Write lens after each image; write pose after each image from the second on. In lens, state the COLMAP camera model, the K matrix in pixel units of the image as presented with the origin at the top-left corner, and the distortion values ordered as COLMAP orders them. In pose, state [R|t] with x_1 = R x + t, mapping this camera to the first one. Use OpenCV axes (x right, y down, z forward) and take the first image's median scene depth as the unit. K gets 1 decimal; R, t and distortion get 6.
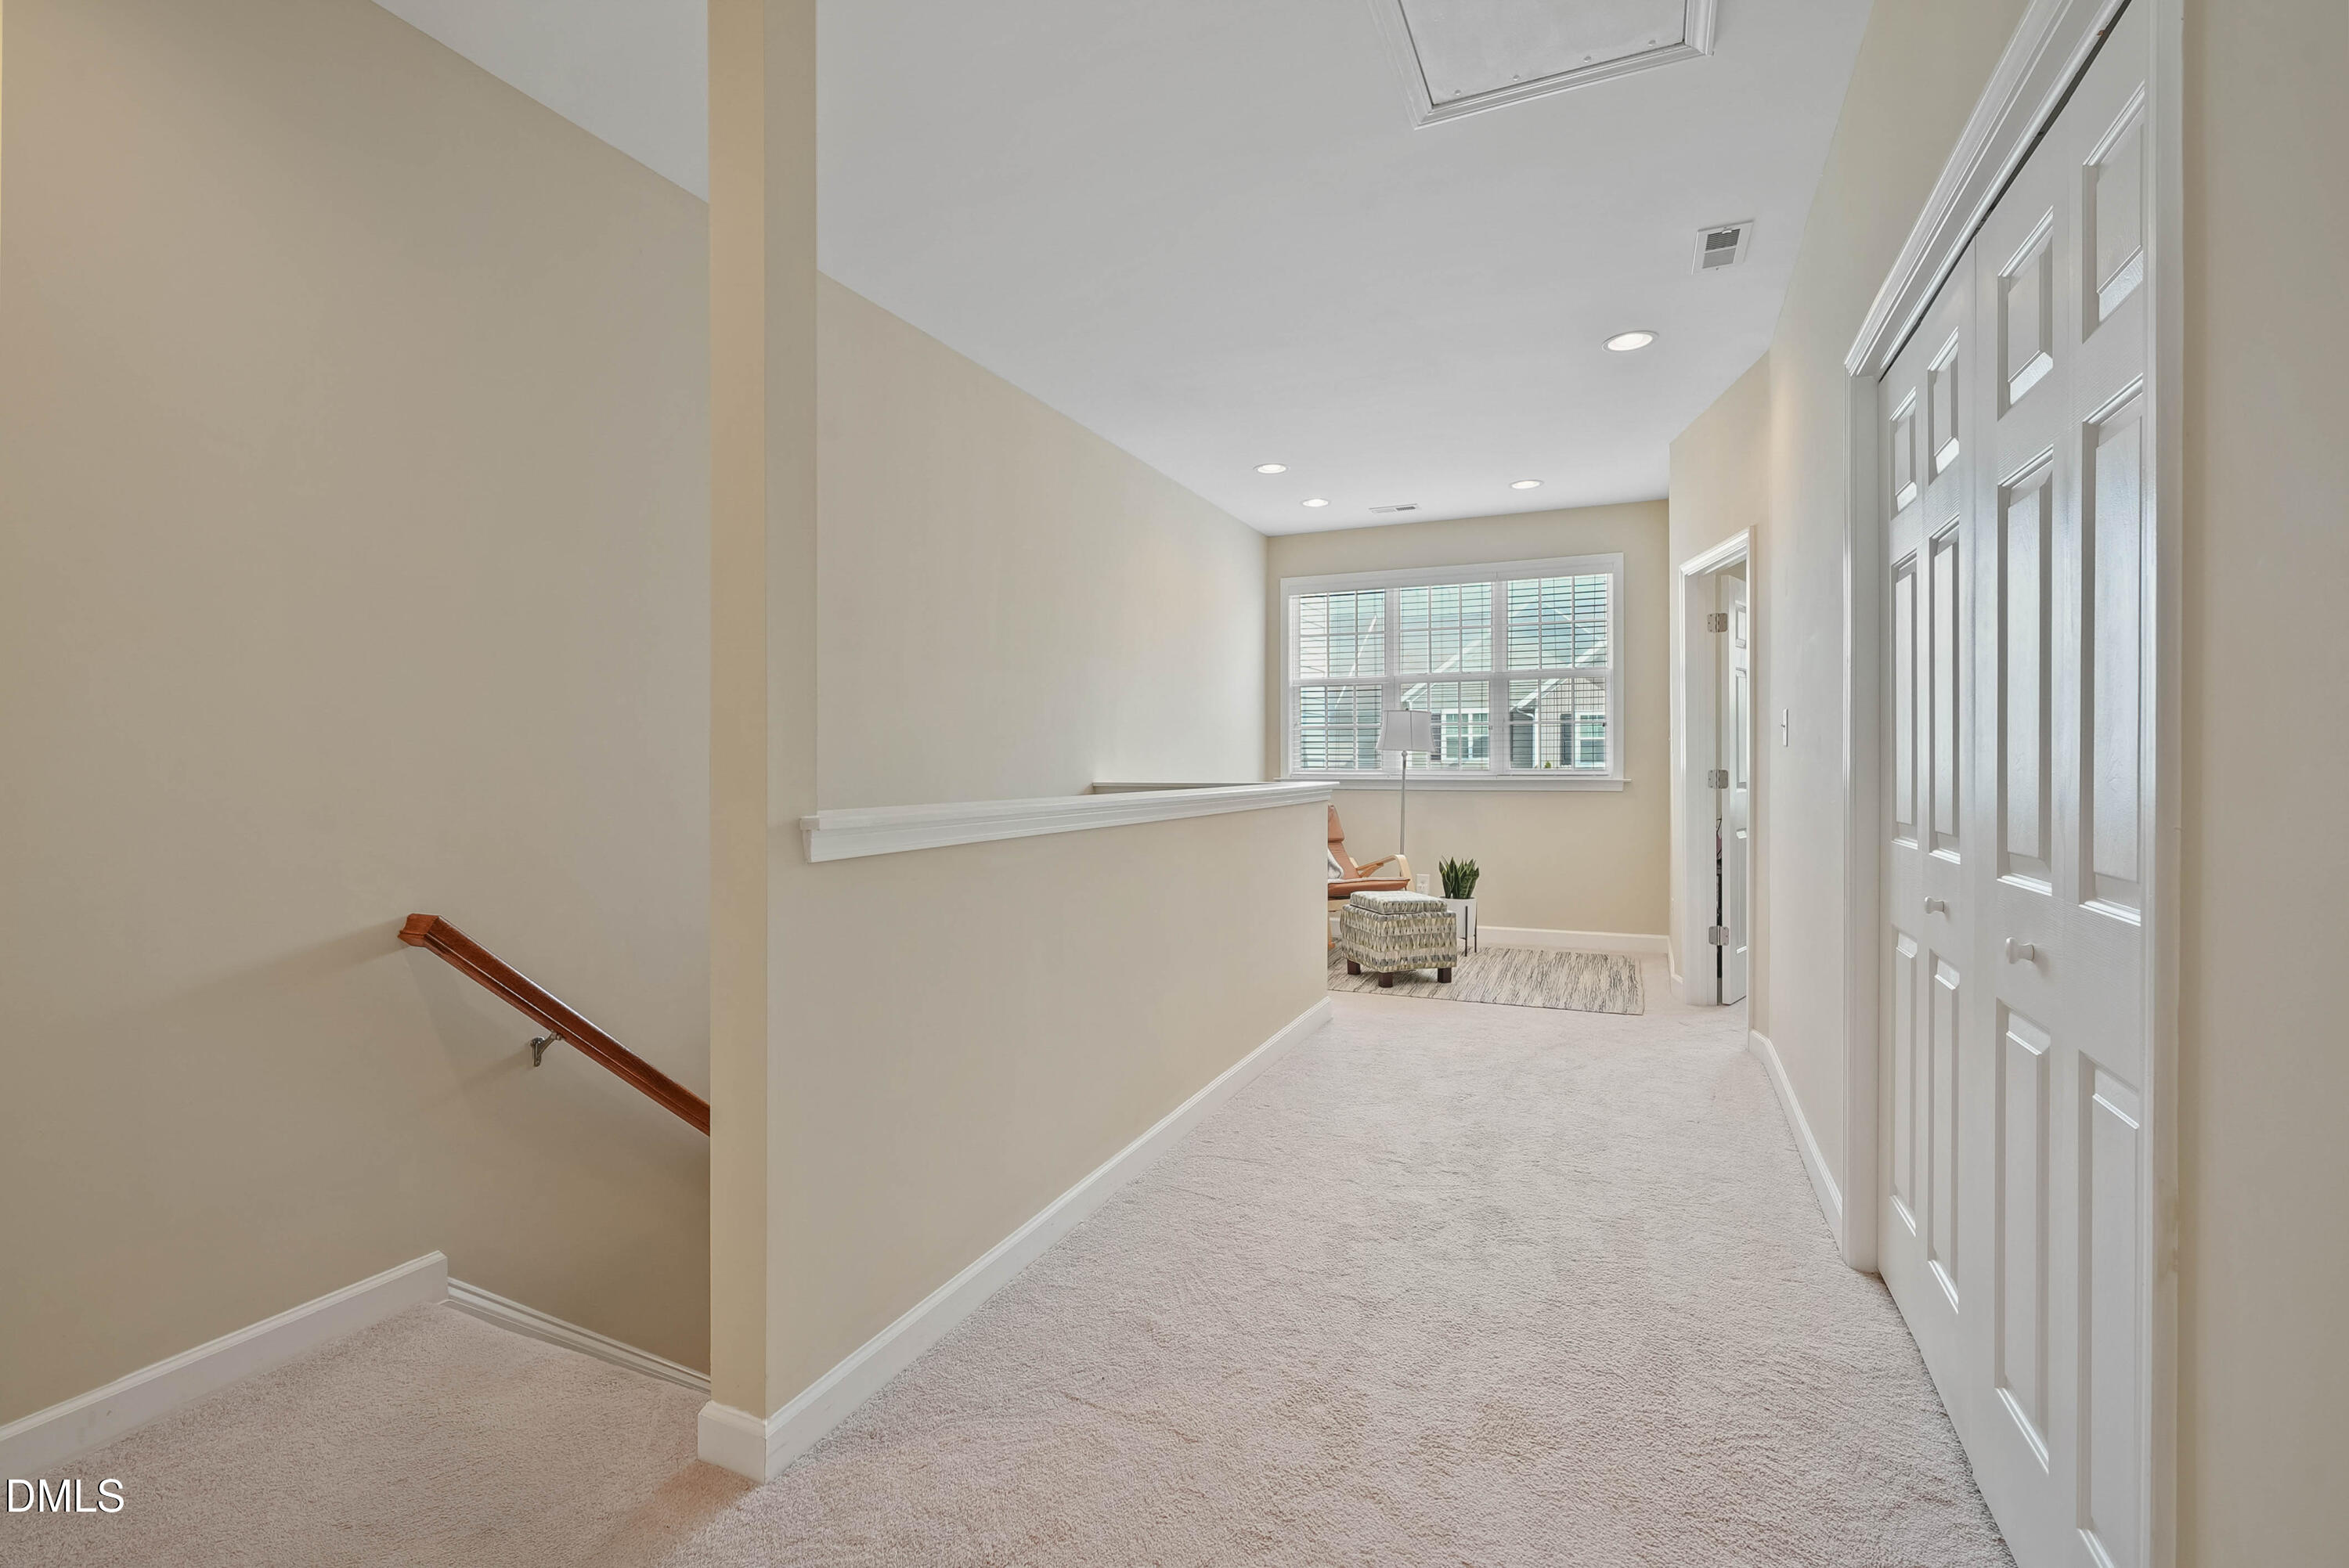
lens RADIAL K [[1055.0, 0, 1172.2], [0, 1055.0, 773.8], [0, 0, 1]] dist [0.002947, 0.000924]
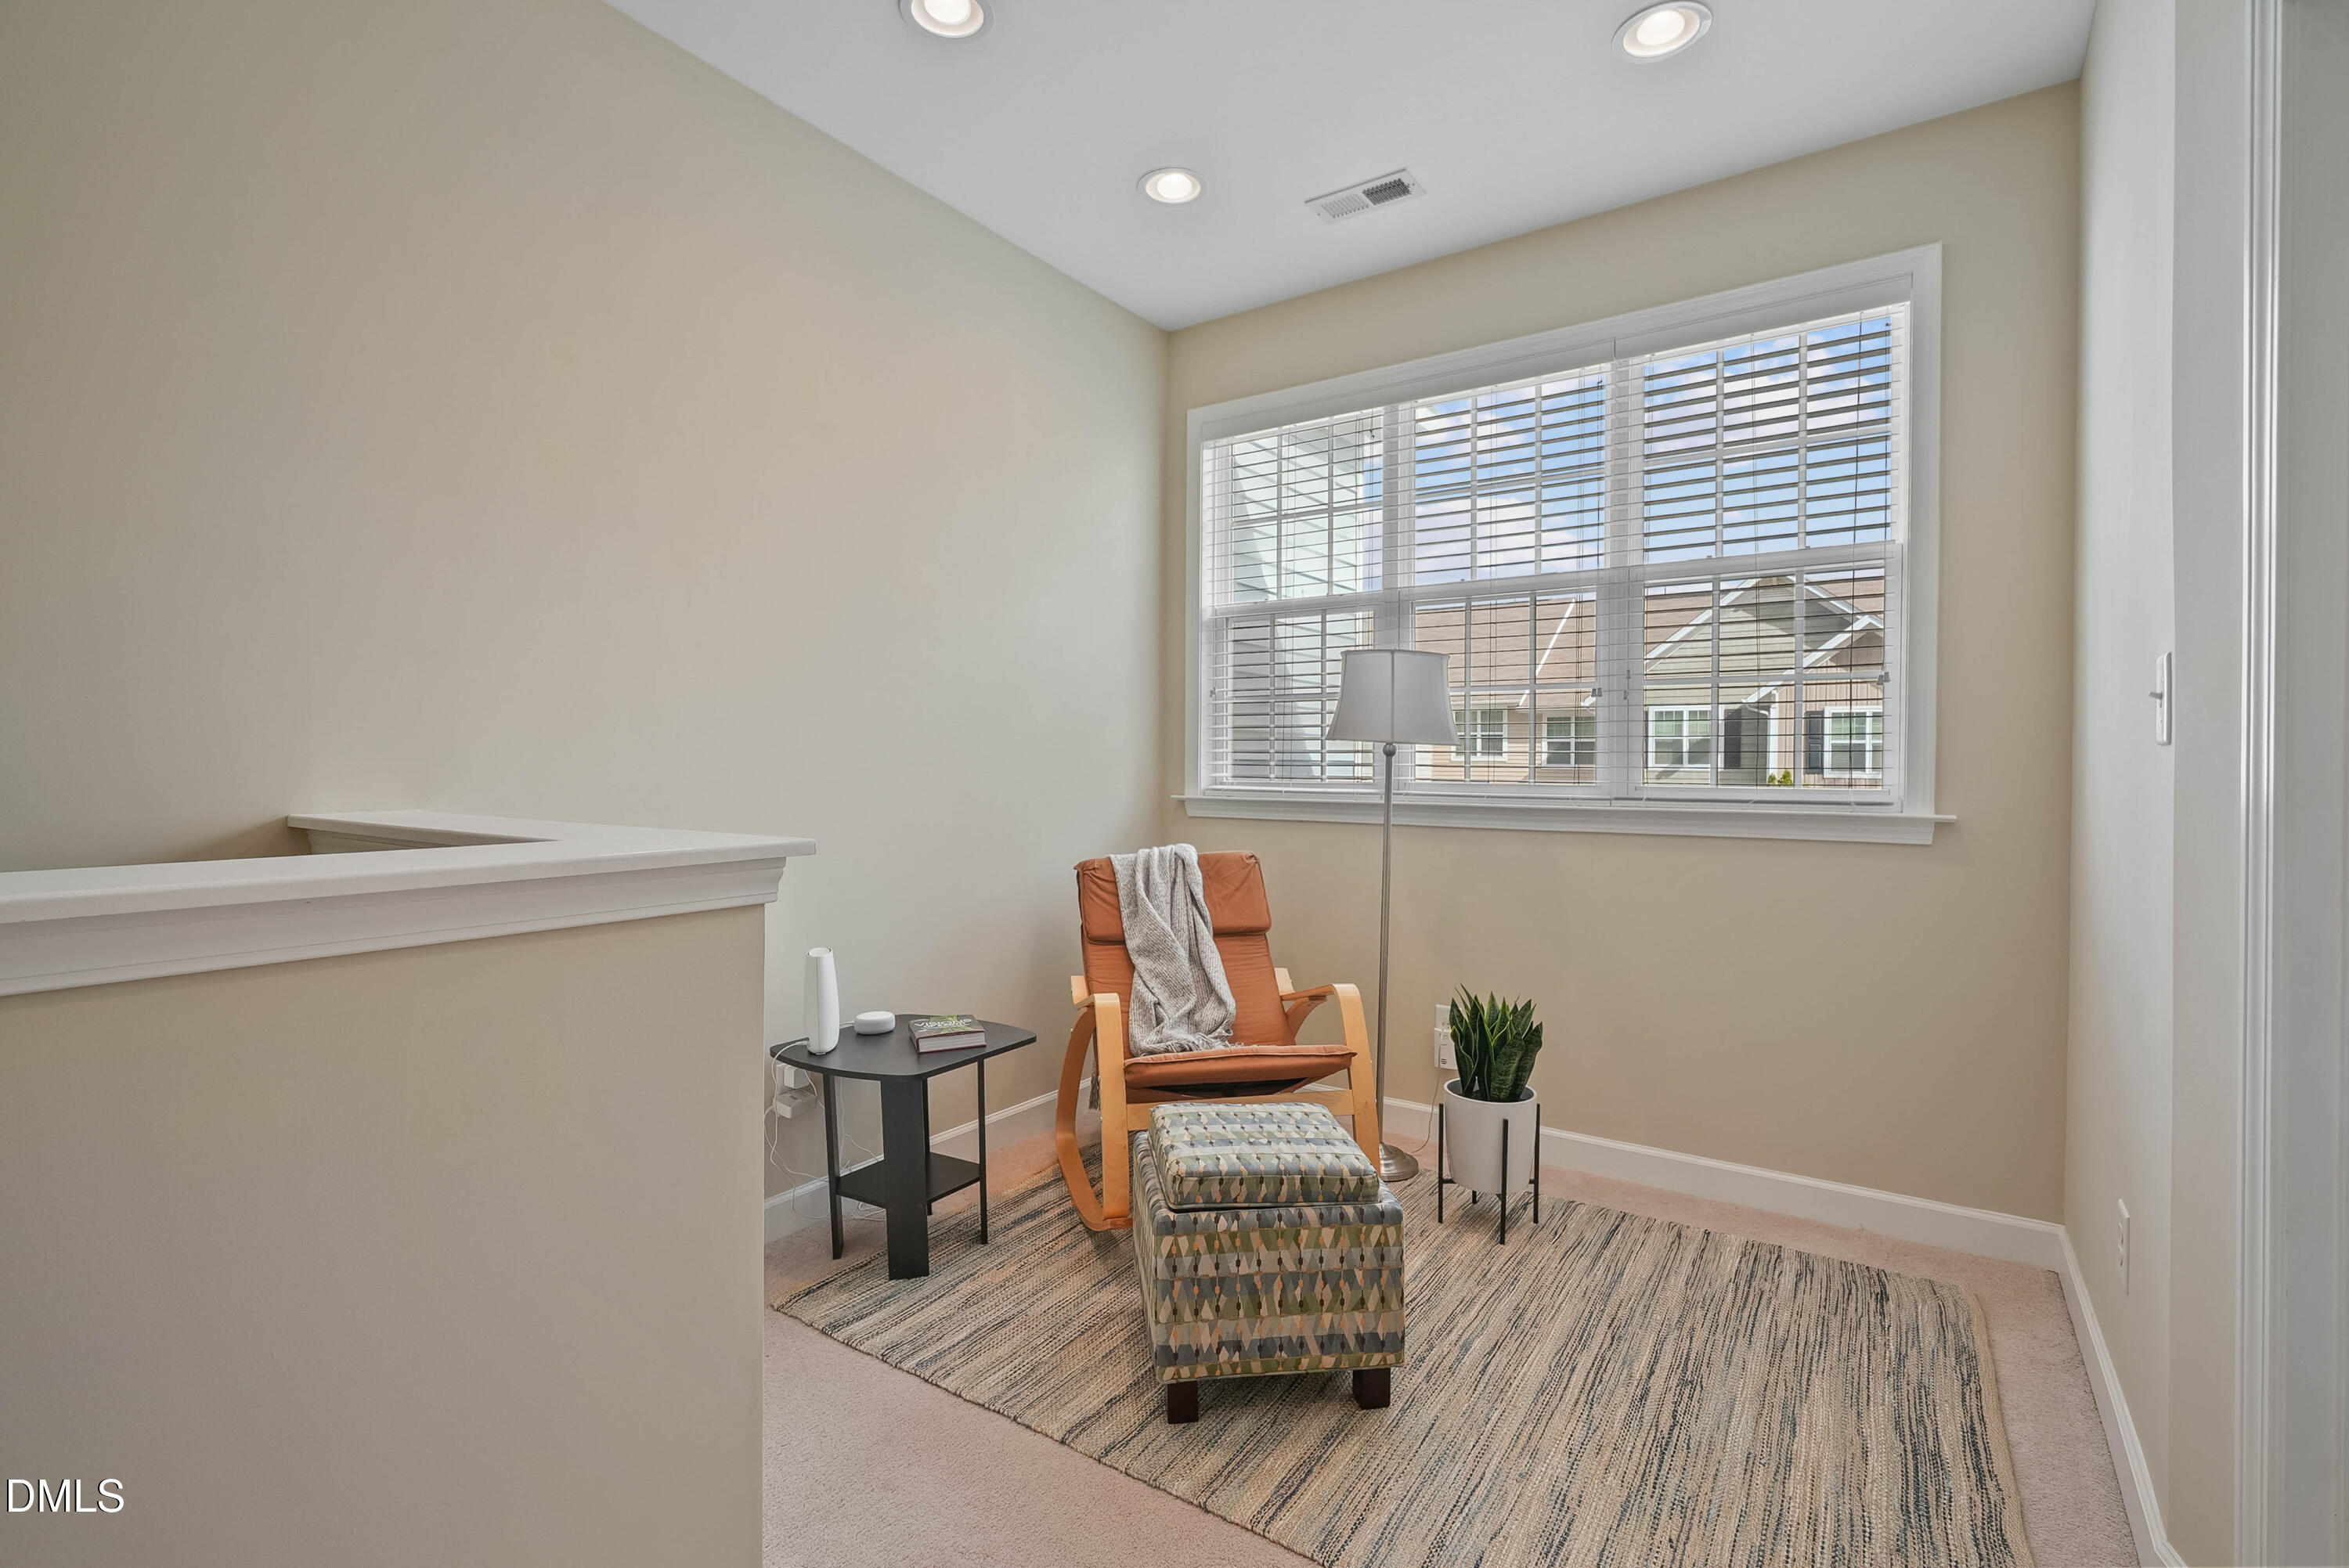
lens RADIAL K [[1055.0, 0, 1170.0], [0, 1055.0, 777.1], [0, 0, 1]] dist [0.002947, 0.000924]
pose [[0.981577, 0.010619, -0.190771, 0.221710], [-0.010753, 0.999942, 0.000334, -0.006153], [0.190764, 0.001723, 0.981634, 0.557541]]
